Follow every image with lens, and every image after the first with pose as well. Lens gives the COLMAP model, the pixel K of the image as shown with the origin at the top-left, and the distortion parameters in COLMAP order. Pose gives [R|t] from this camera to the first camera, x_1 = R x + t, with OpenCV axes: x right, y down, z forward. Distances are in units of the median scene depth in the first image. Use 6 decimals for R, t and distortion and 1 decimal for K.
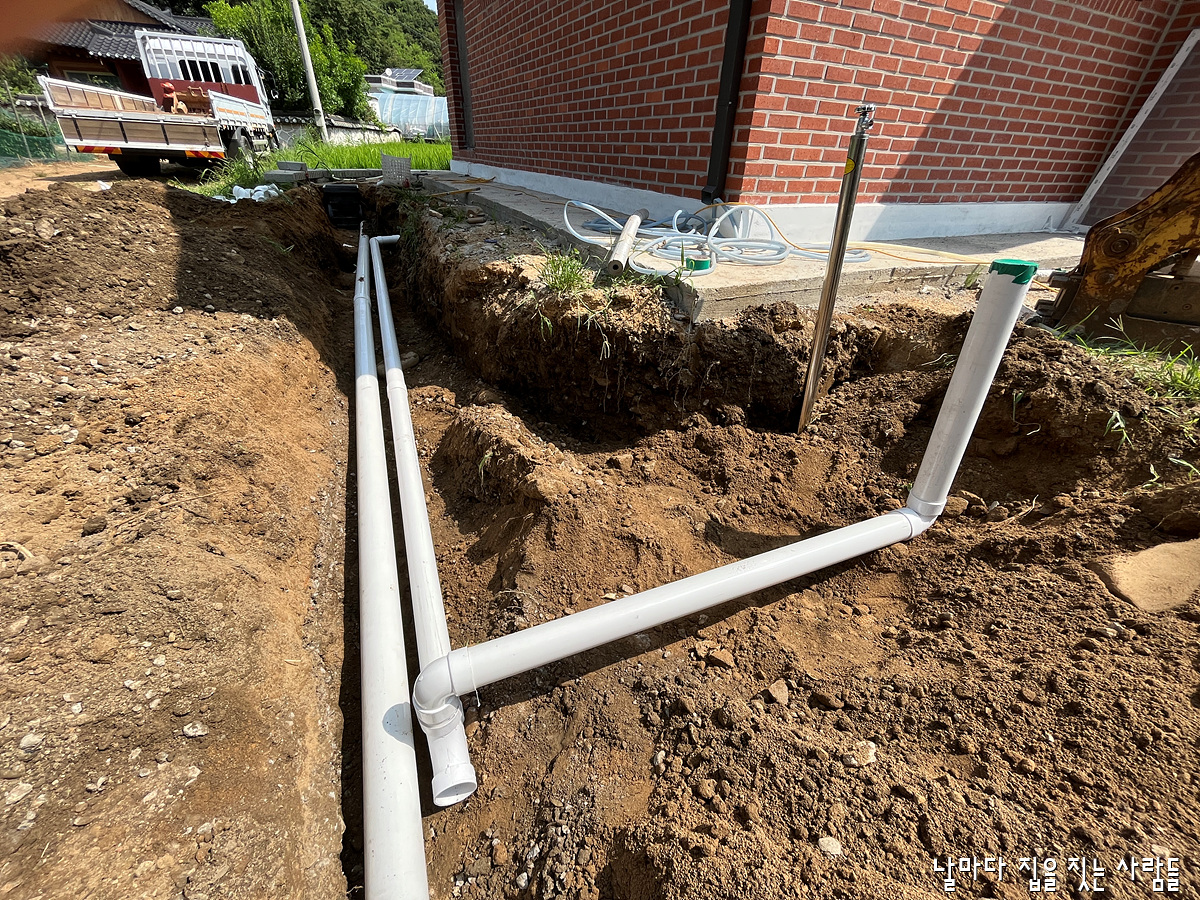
lens RADIAL K [[490.1, 0, 598.4], [0, 490.1, 446.2], [0, 0, 1]] dist [-0.003020, -0.000564]
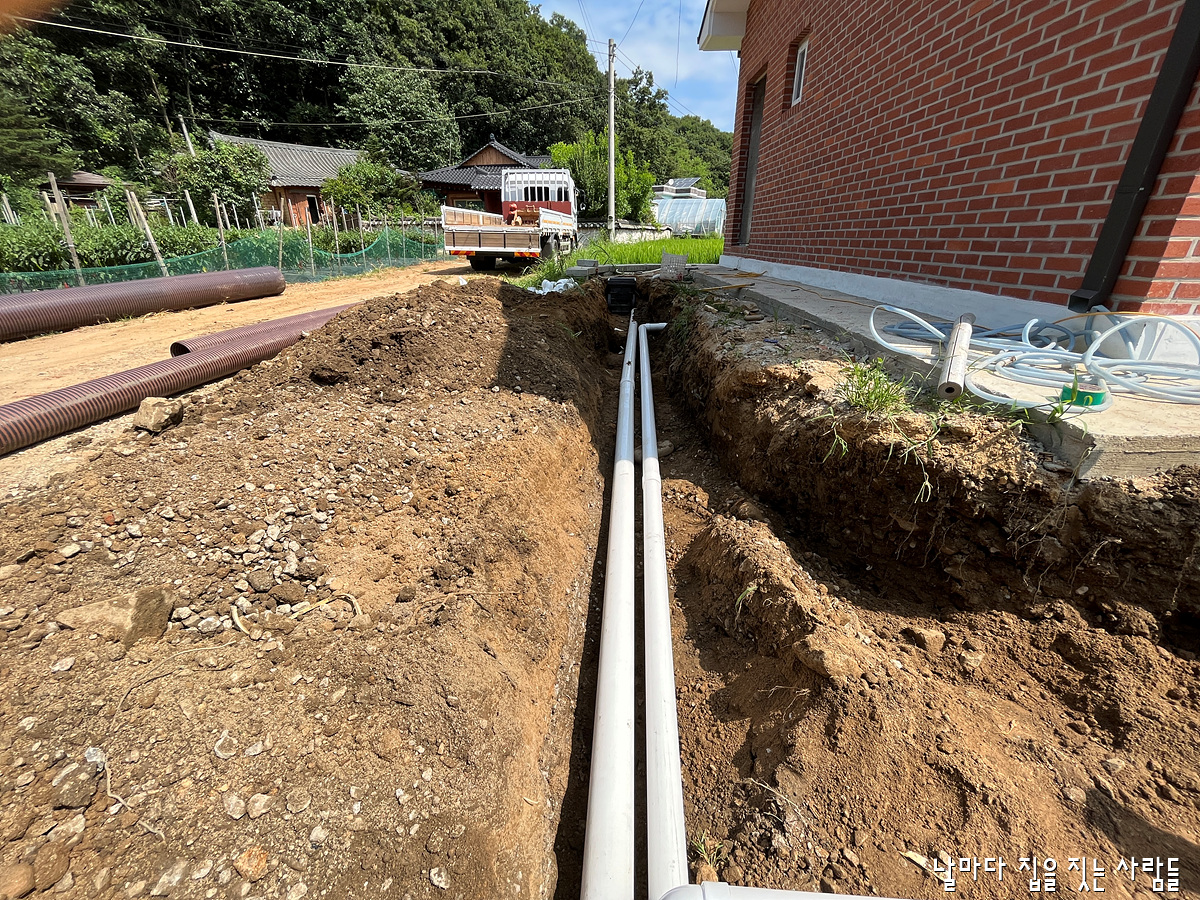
lens RADIAL K [[490.1, 0, 598.4], [0, 490.1, 446.2], [0, 0, 1]] dist [-0.003020, -0.000564]
pose [[0.894991, 0.141515, -0.423041, -0.129380], [-0.203045, 0.973645, -0.103863, -0.076801], [0.397194, 0.178852, 0.900138, 0.067931]]
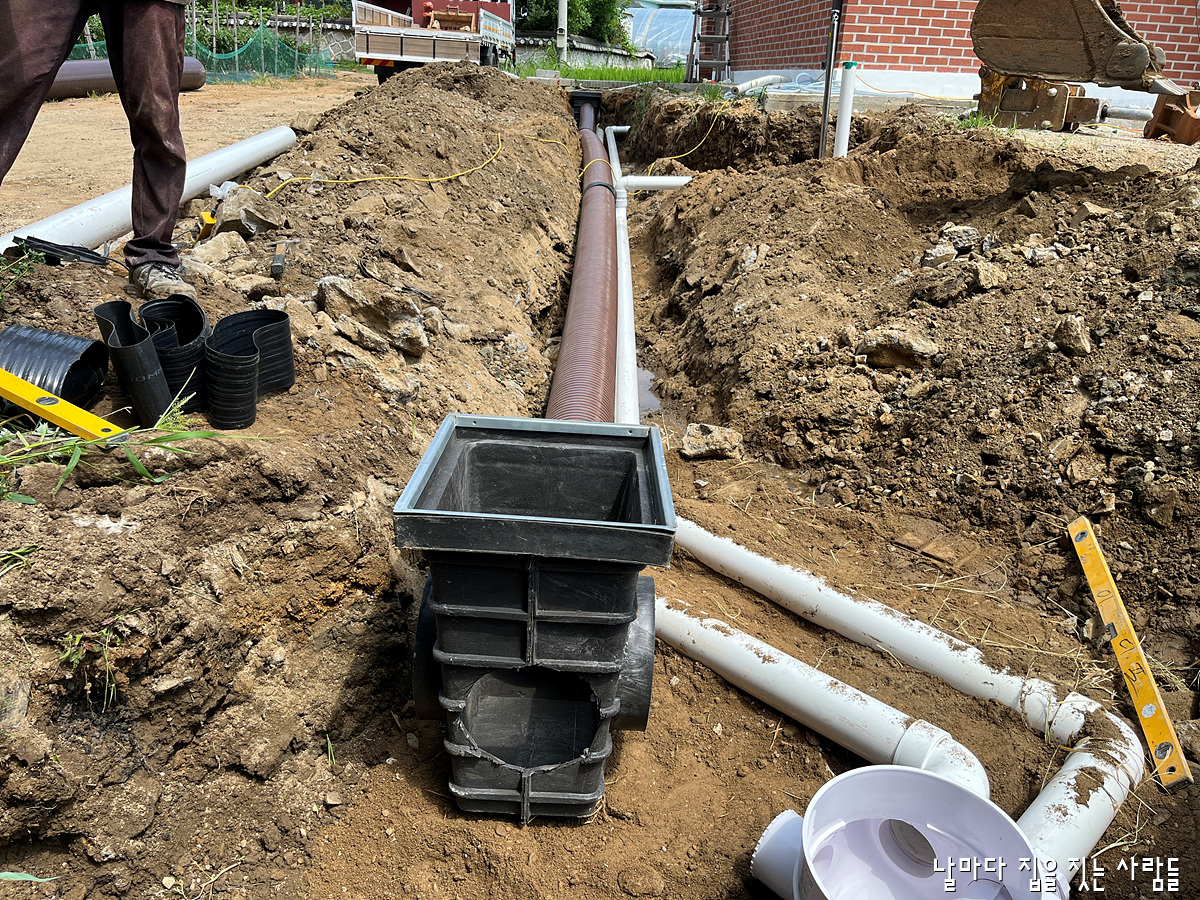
lens RADIAL K [[904.2, 0, 600.0], [0, 904.2, 450.0], [0, 0, 1]] dist [0.066254, -0.080522]
pose [[0.926926, 0.146275, -0.345561, 0.996975], [-0.203244, 0.969825, -0.134652, 1.638705], [0.315437, 0.195045, 0.928685, -2.282273]]
